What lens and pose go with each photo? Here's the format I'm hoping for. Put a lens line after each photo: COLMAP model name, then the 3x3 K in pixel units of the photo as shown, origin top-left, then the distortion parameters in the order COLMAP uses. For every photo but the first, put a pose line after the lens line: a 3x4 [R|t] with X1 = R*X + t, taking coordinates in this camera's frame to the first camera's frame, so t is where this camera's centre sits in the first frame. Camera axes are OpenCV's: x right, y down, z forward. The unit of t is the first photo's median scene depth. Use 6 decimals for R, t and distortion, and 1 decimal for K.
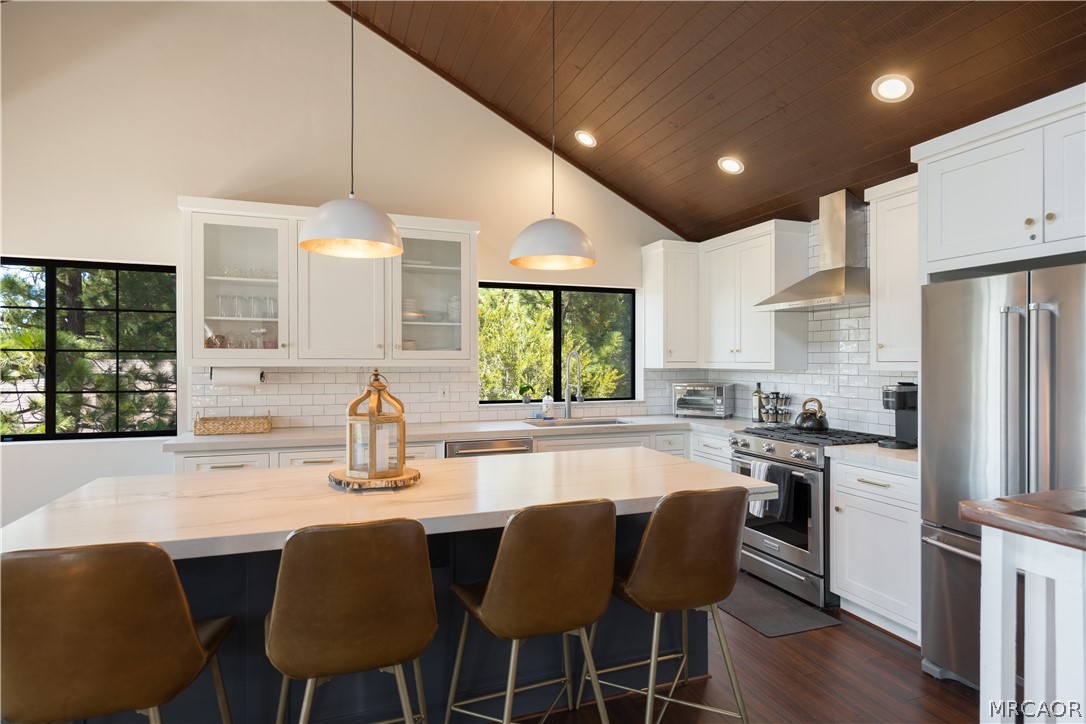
lens RADIAL K [[556.8, 0, 543.0], [0, 556.8, 362.0], [0, 0, 1]] dist [0.004393, -0.000101]
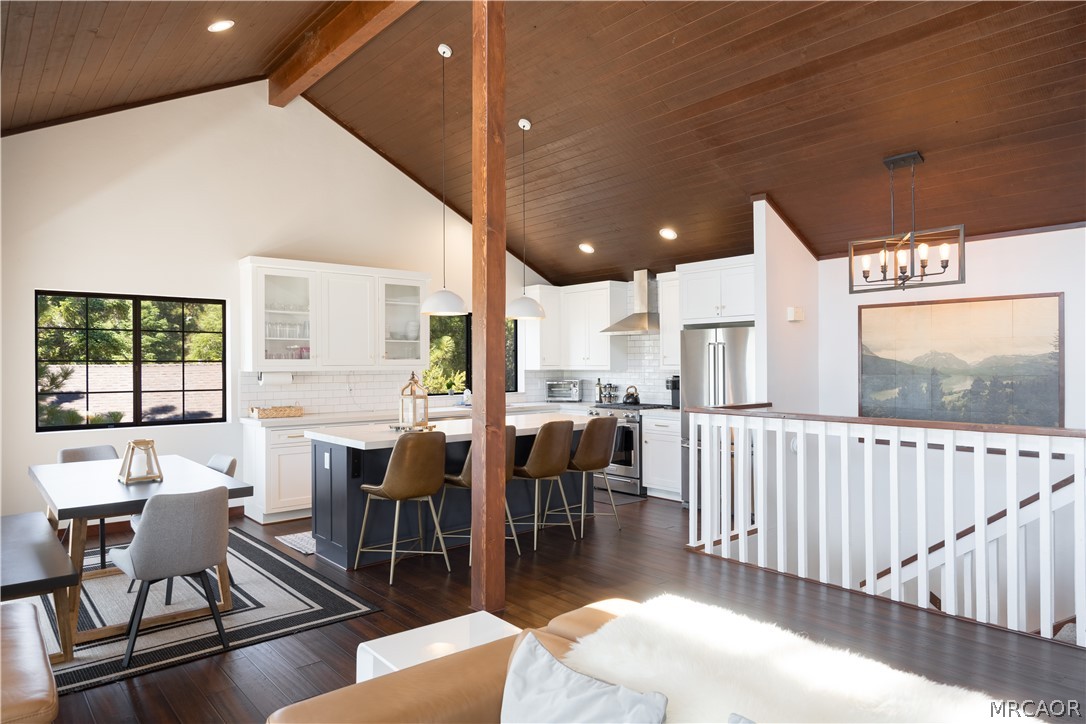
lens RADIAL K [[686.1, 0, 543.0], [0, 686.1, 362.0], [0, 0, 1]] dist [0.000365, 0.000102]
pose [[0.933815, -0.005872, 0.357708, -0.537565], [0.006540, 0.999978, -0.000658, -0.010786], [-0.357696, 0.002954, 0.933833, -0.899702]]
